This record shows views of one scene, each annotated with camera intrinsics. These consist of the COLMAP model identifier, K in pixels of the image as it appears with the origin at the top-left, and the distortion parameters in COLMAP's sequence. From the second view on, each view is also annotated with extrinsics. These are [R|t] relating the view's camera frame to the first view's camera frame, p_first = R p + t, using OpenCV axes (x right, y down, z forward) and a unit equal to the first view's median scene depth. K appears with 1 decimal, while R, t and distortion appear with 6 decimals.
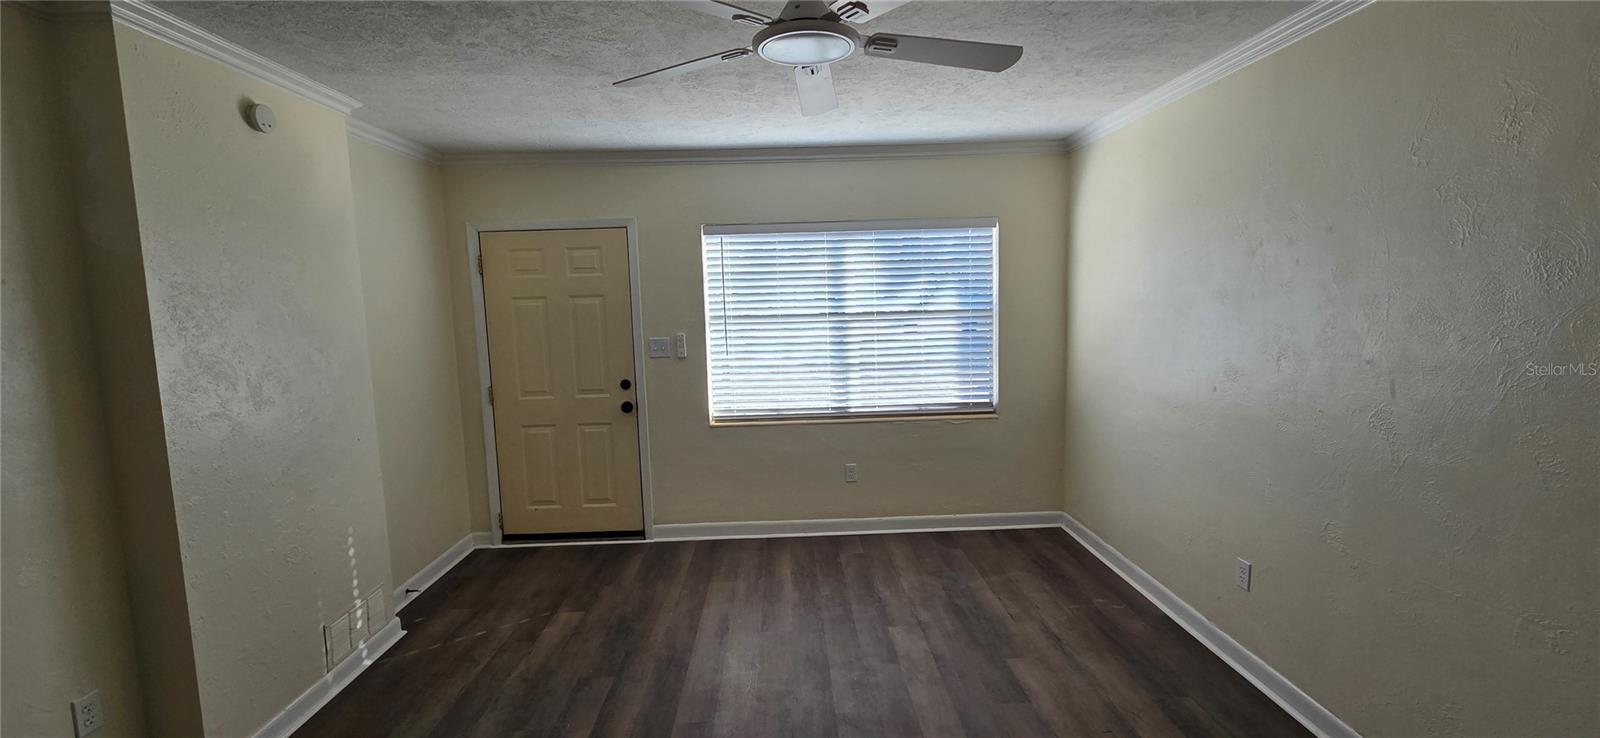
lens RADIAL K [[653.5, 0, 800.0], [0, 653.5, 369.0], [0, 0, 1]] dist [0.002872, -0.000150]
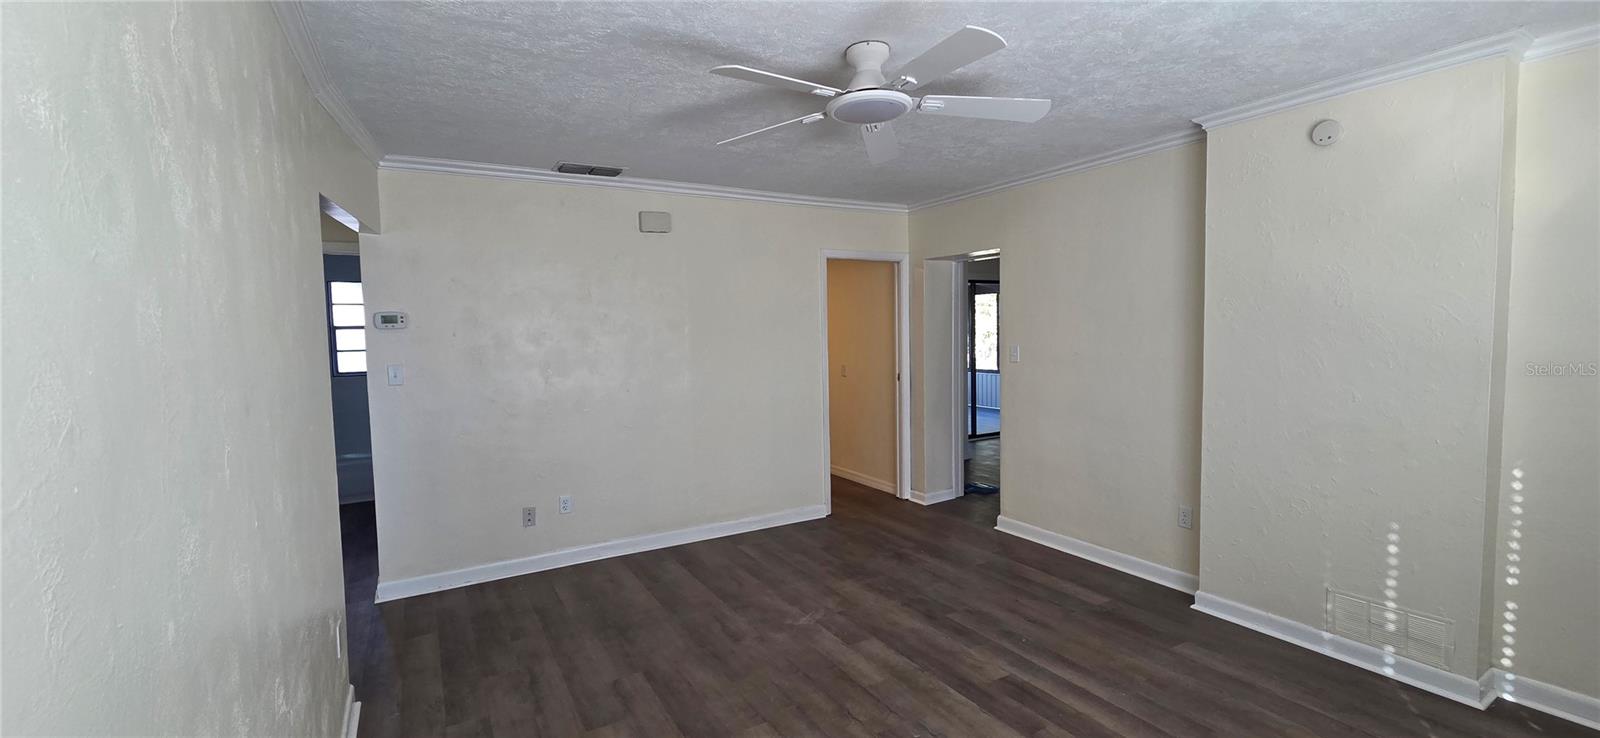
lens RADIAL K [[653.5, 0, 800.0], [0, 653.5, 369.0], [0, 0, 1]] dist [0.002872, -0.000150]
pose [[-0.870540, 0.077584, -0.485943, 0.496614], [-0.003838, 0.986393, 0.164361, -0.128550], [0.492083, 0.144948, -0.858397, 1.352942]]
